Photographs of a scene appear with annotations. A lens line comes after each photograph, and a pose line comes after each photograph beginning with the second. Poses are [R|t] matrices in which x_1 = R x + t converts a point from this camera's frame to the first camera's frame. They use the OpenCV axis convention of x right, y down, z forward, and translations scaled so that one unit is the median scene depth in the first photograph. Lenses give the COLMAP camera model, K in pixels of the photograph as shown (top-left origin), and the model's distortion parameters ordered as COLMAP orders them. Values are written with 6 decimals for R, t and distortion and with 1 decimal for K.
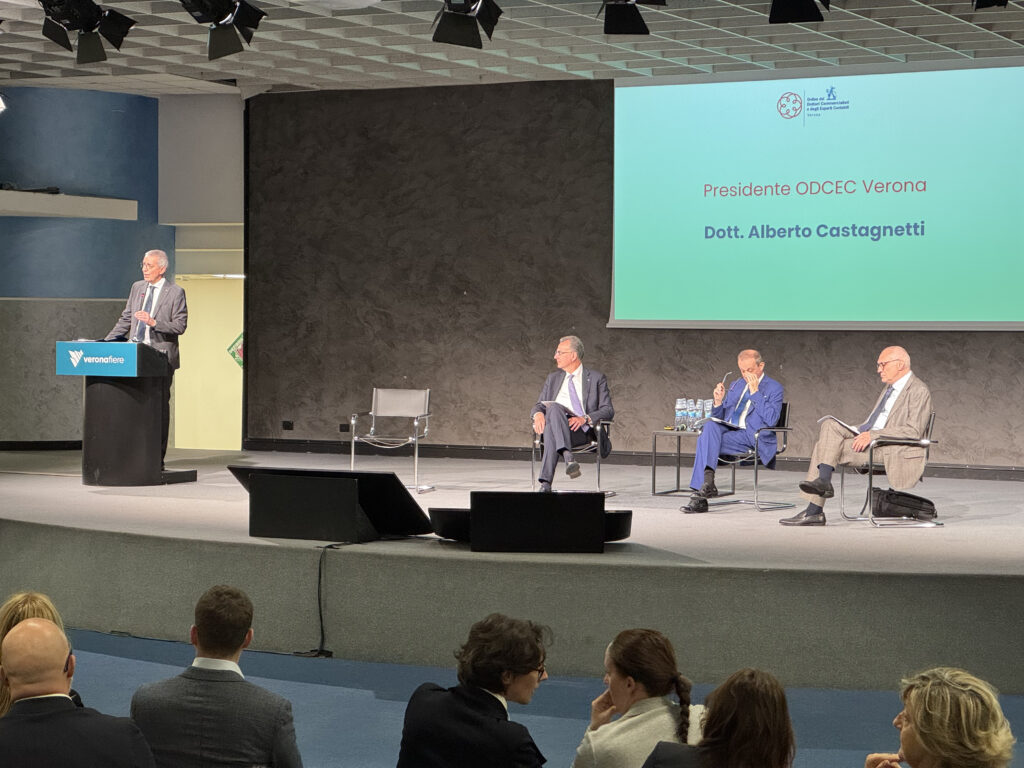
lens RADIAL K [[2291.0, 0, 519.1], [0, 2291.0, 329.3], [0, 0, 1]] dist [0.264893, 0.000000]
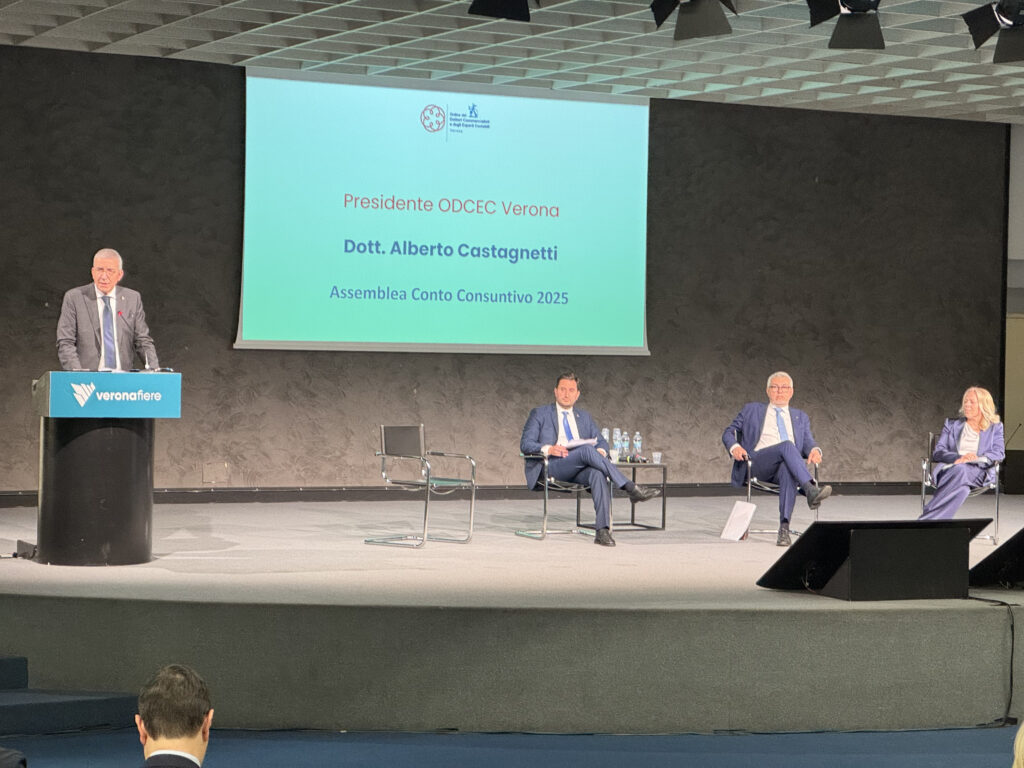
lens RADIAL K [[2291.0, 0, 498.0], [0, 2291.0, 365.6], [0, 0, 1]] dist [0.264893, 0.000000]
pose [[0.604407, -0.003076, 0.796670, -0.606539], [-0.011256, 0.999860, 0.012400, -0.006283], [-0.796596, -0.016462, 0.604287, 0.386170]]
